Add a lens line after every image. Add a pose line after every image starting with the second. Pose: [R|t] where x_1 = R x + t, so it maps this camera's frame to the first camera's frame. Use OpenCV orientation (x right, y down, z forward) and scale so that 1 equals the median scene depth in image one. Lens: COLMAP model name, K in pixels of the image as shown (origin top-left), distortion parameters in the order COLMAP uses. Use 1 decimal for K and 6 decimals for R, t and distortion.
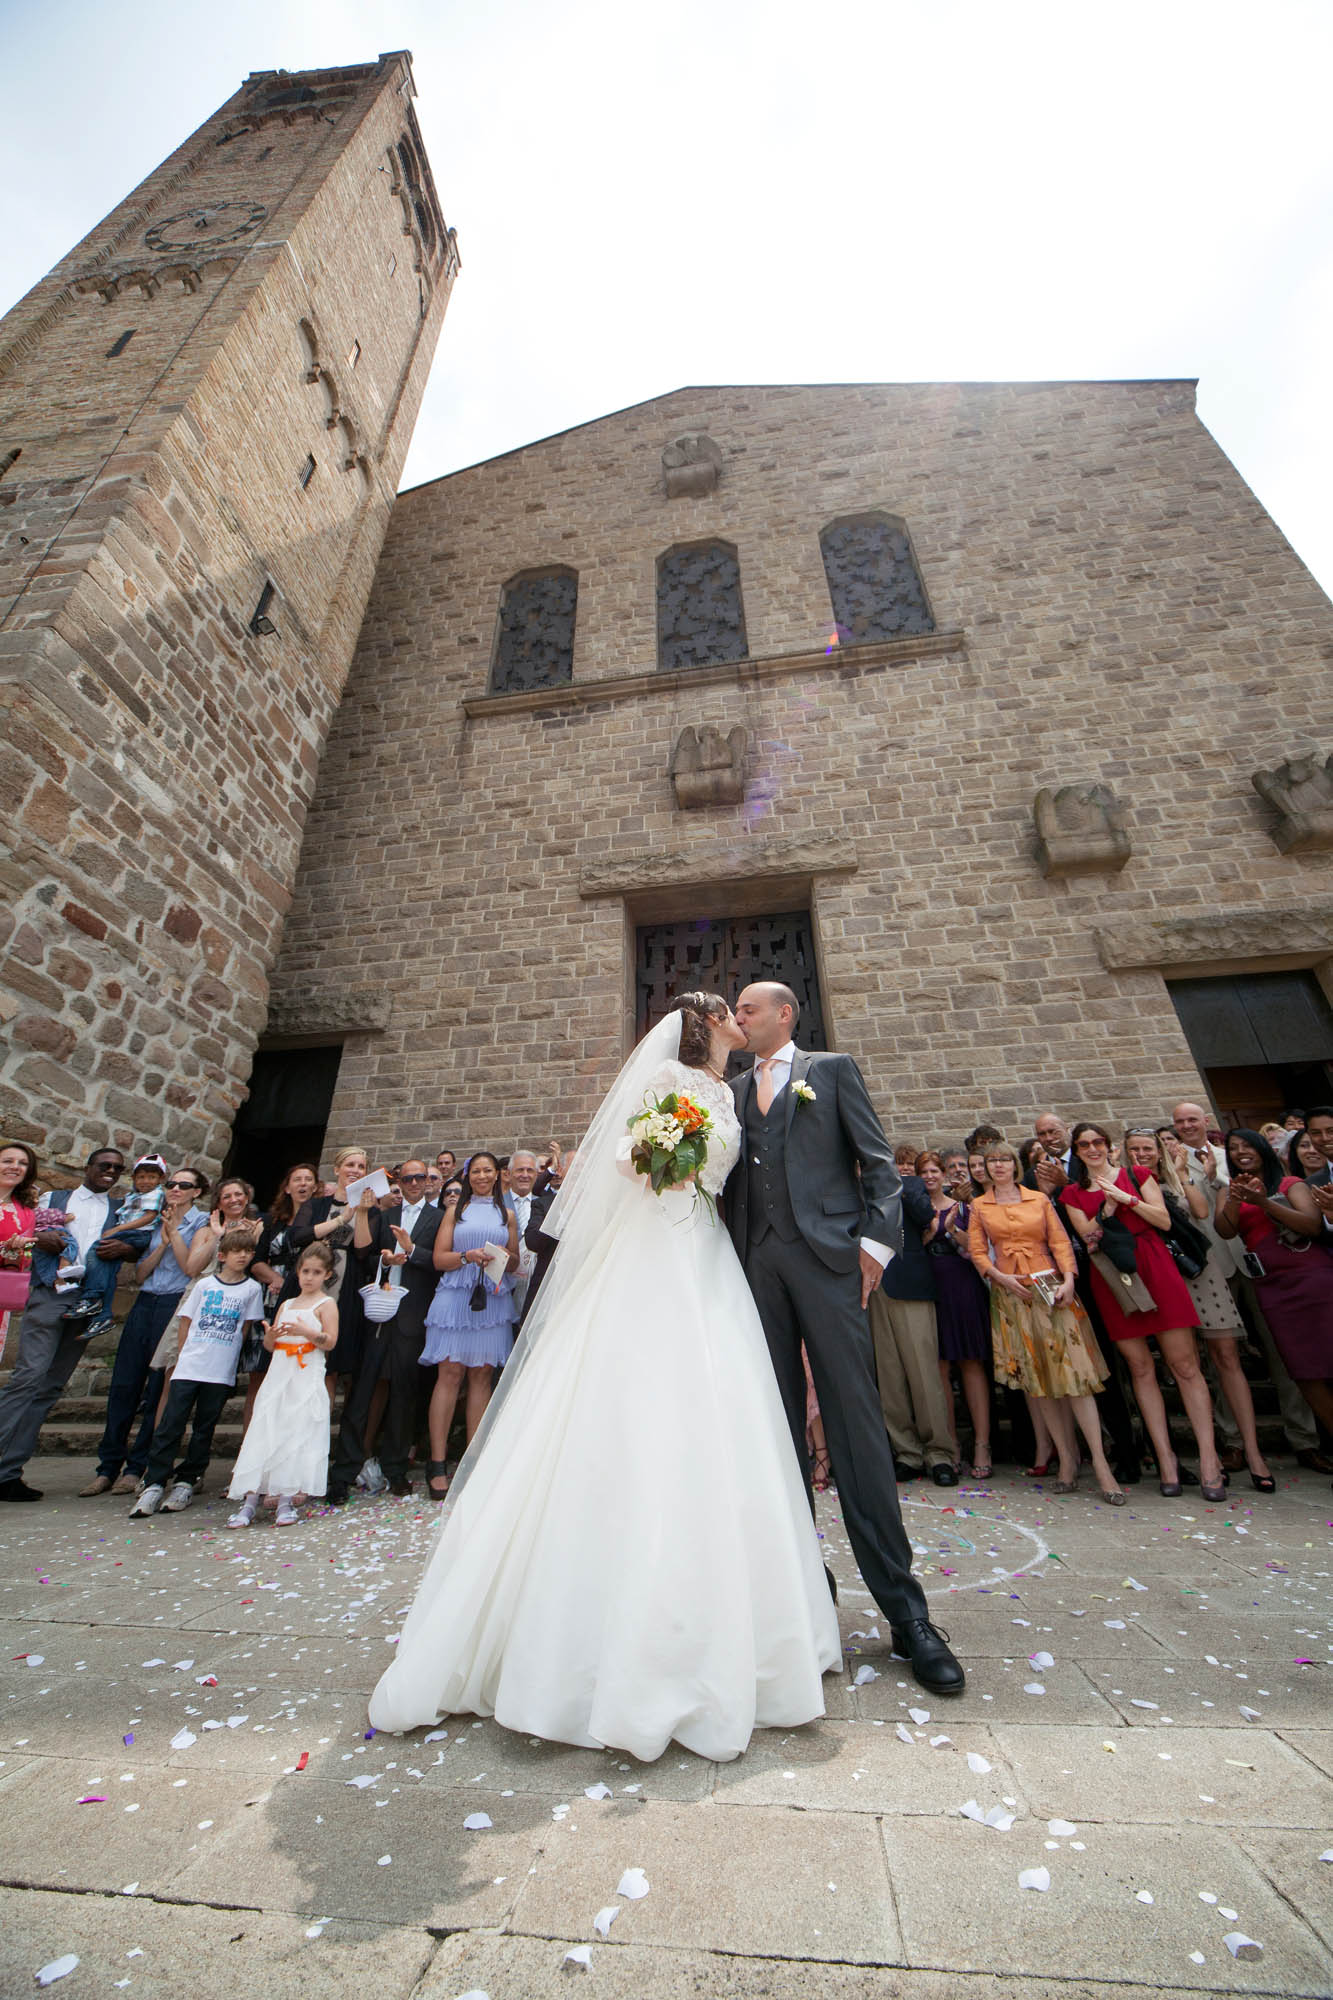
lens RADIAL K [[677.5, 0, 679.4], [0, 677.5, 1003.5], [0, 0, 1]] dist [-0.002851, -0.000023]
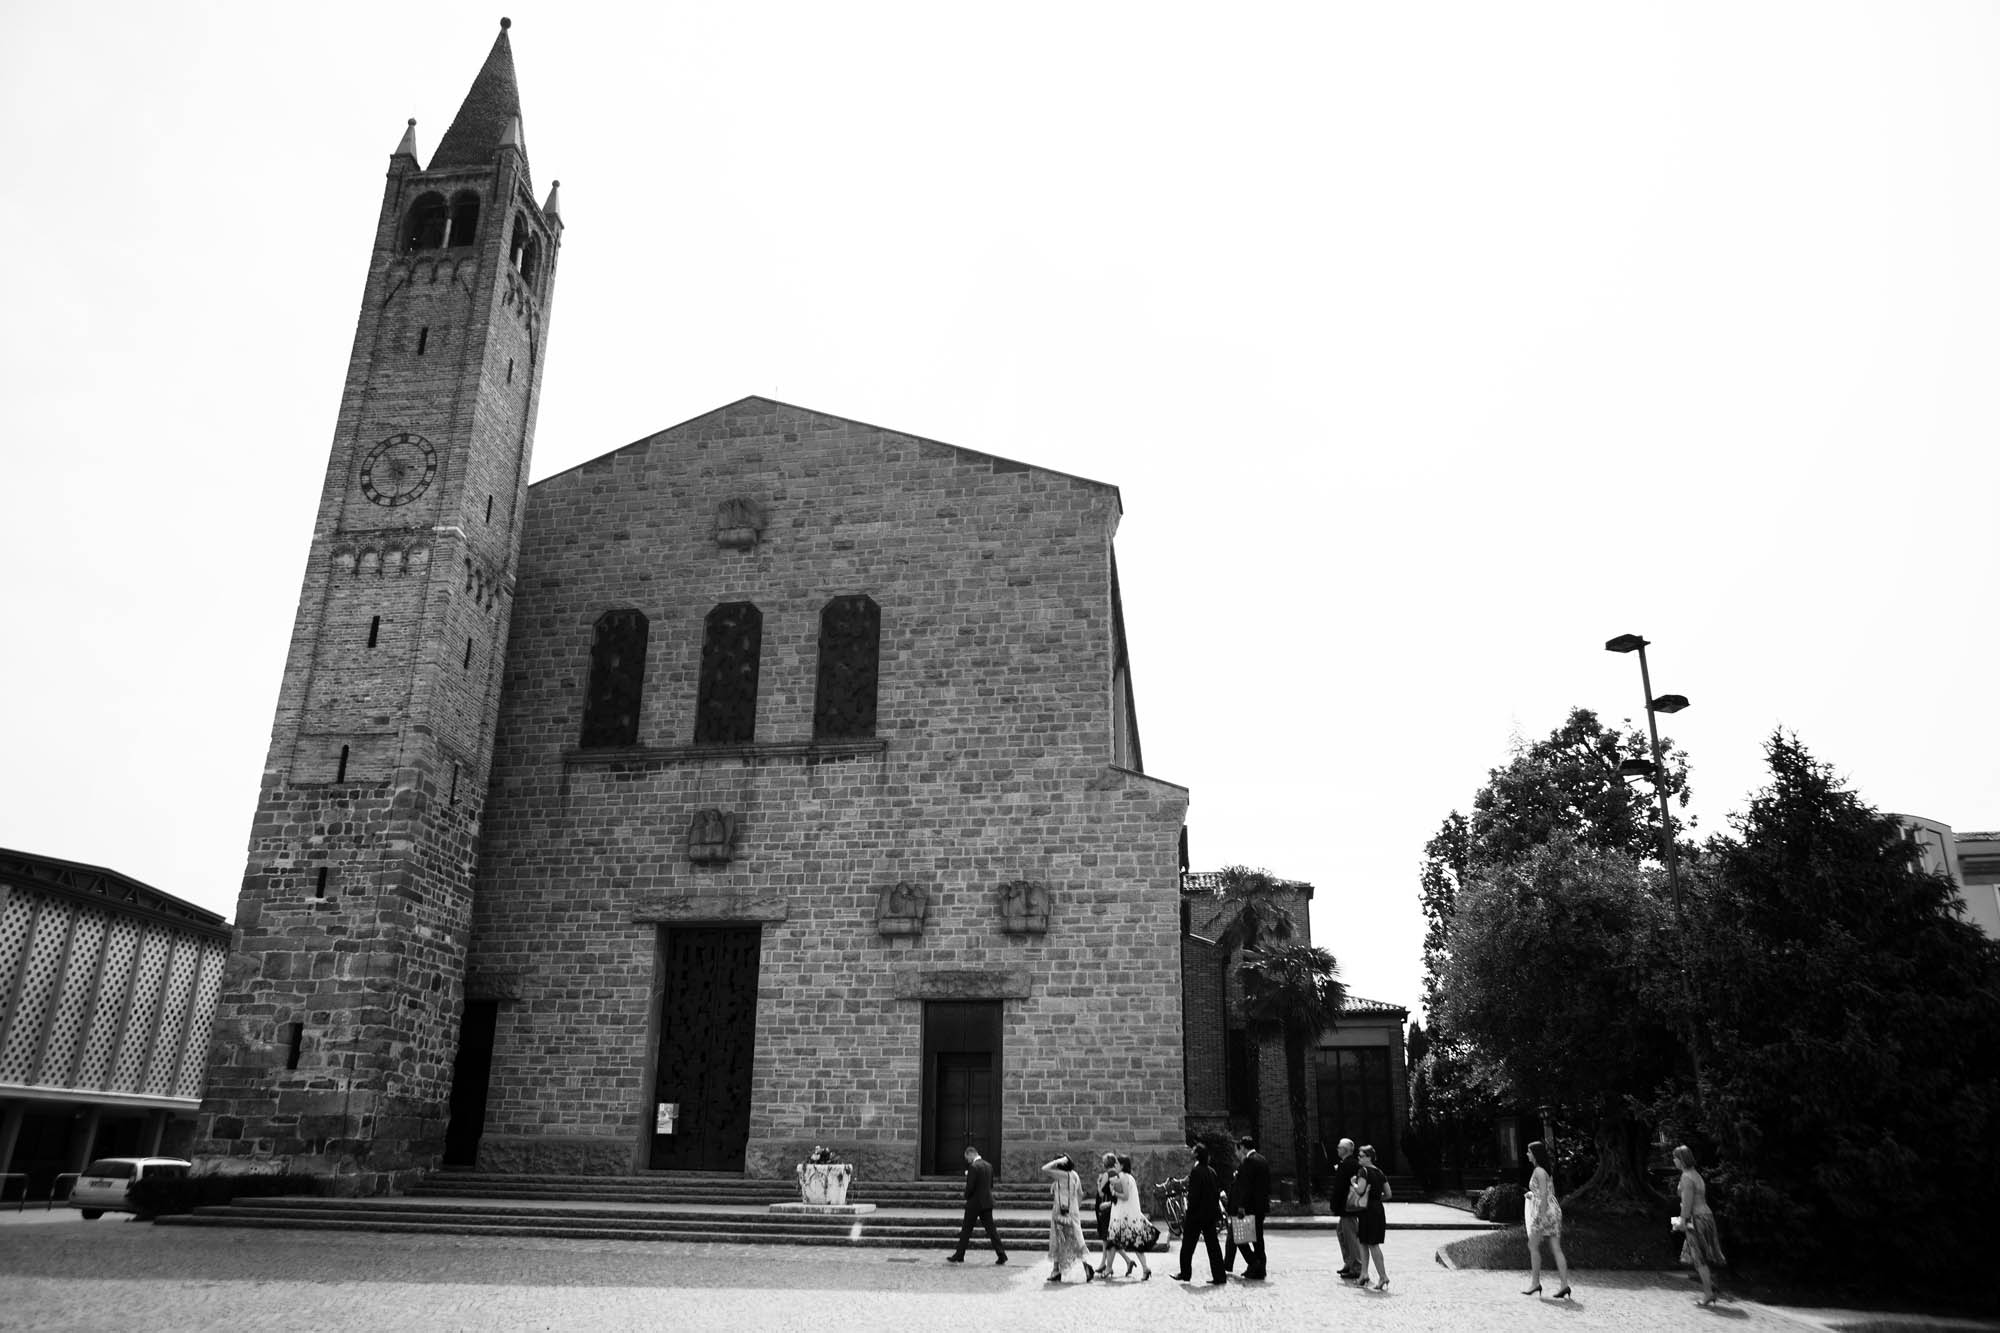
lens RADIAL K [[1414.3, 0, 993.3], [0, 1414.3, 664.3], [0, 0, 1]] dist [-0.025661, 0.005515]
pose [[0.998881, 0.027848, -0.038222, 0.864321], [-0.023295, 0.993120, 0.114764, -1.206873], [0.041155, -0.113745, 0.992657, -2.365663]]
